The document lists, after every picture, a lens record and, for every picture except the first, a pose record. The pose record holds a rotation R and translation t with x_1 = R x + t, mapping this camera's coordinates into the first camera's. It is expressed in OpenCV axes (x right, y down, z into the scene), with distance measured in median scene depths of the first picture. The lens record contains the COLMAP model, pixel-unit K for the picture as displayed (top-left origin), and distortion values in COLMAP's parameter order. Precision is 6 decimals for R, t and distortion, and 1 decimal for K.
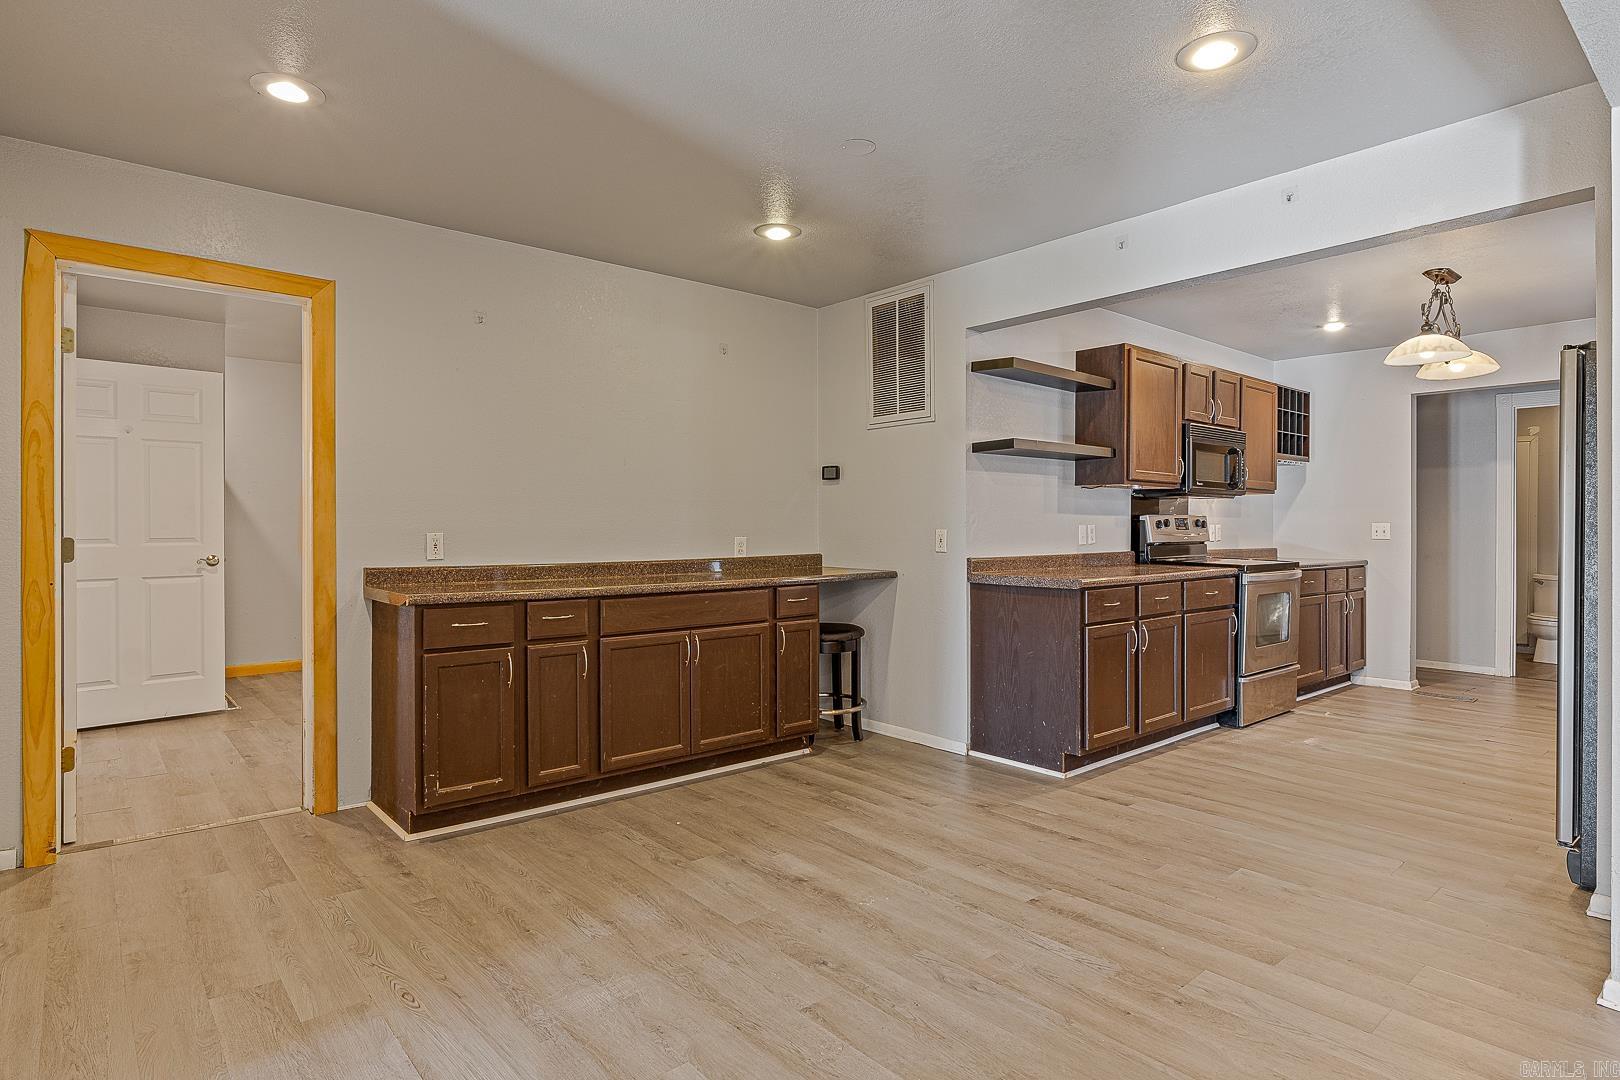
lens RADIAL K [[865.5, 0, 810.0], [0, 865.5, 540.0], [0, 0, 1]] dist [-0.001961, -0.000348]
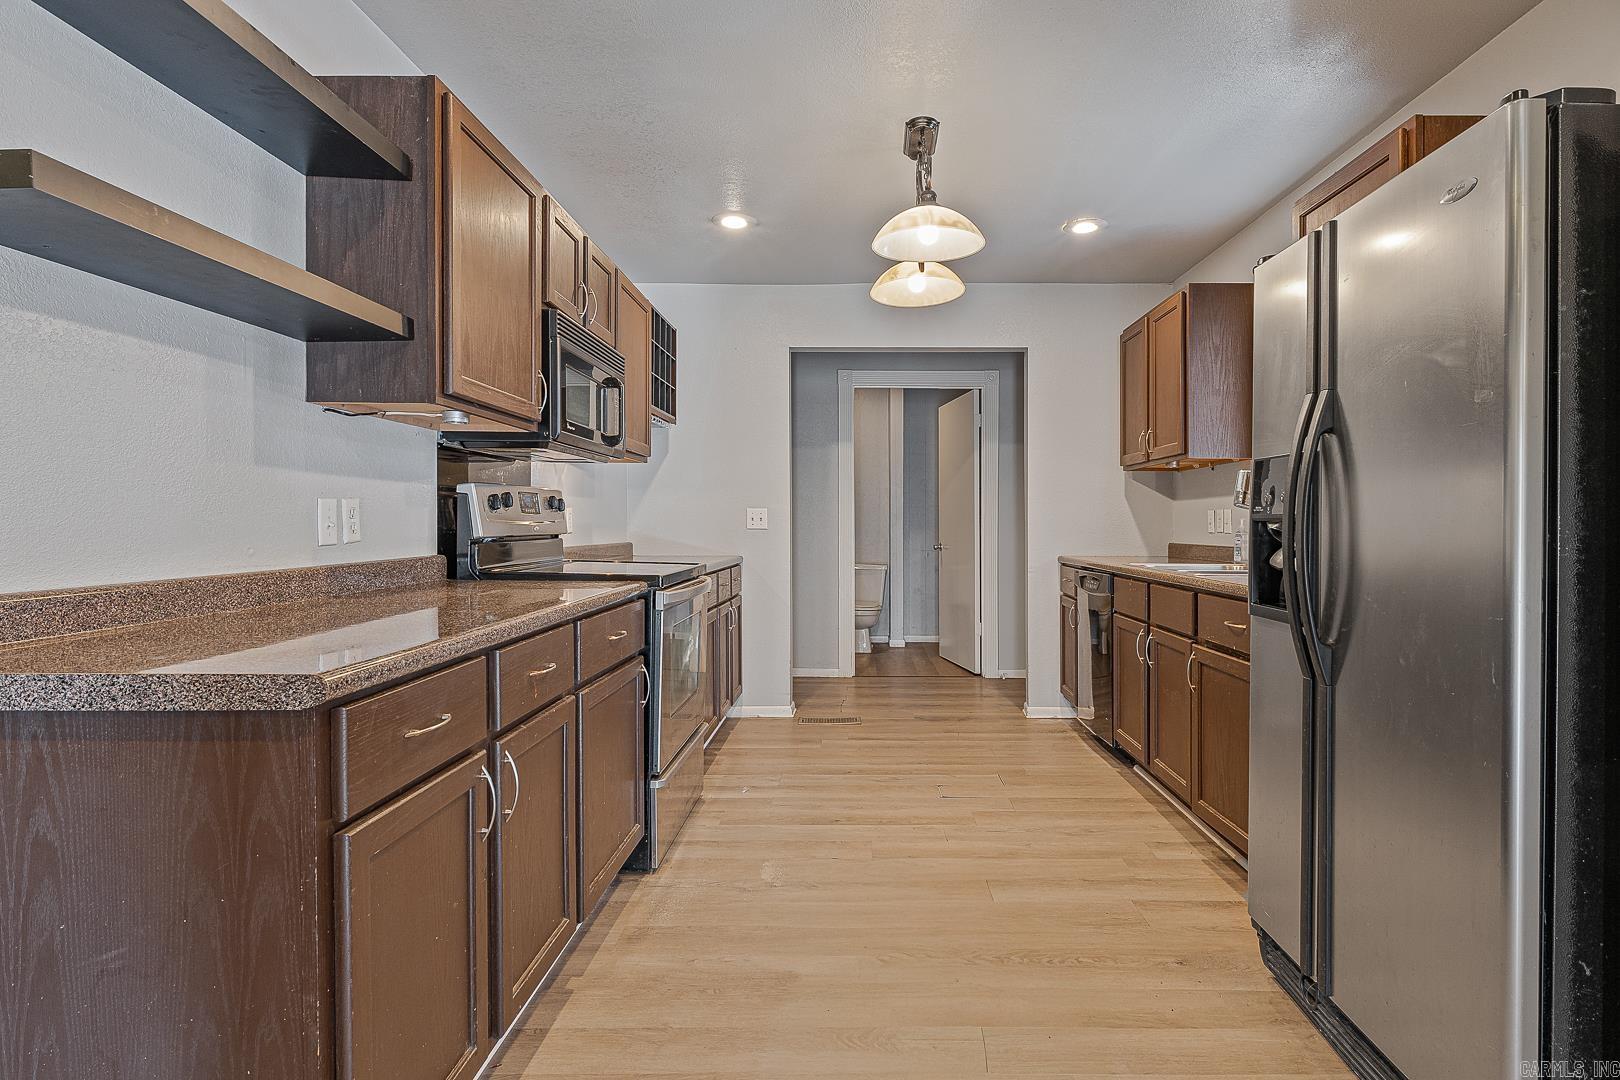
lens RADIAL K [[844.8, 0, 867.0], [0, 844.8, 526.2], [0, 0, 1]] dist [-0.000333, -0.000281]
pose [[0.642616, -0.003276, 0.766181, 0.164199], [0.009467, 0.999948, -0.003665, 0.000423], [-0.766130, 0.009609, 0.642614, 0.520566]]
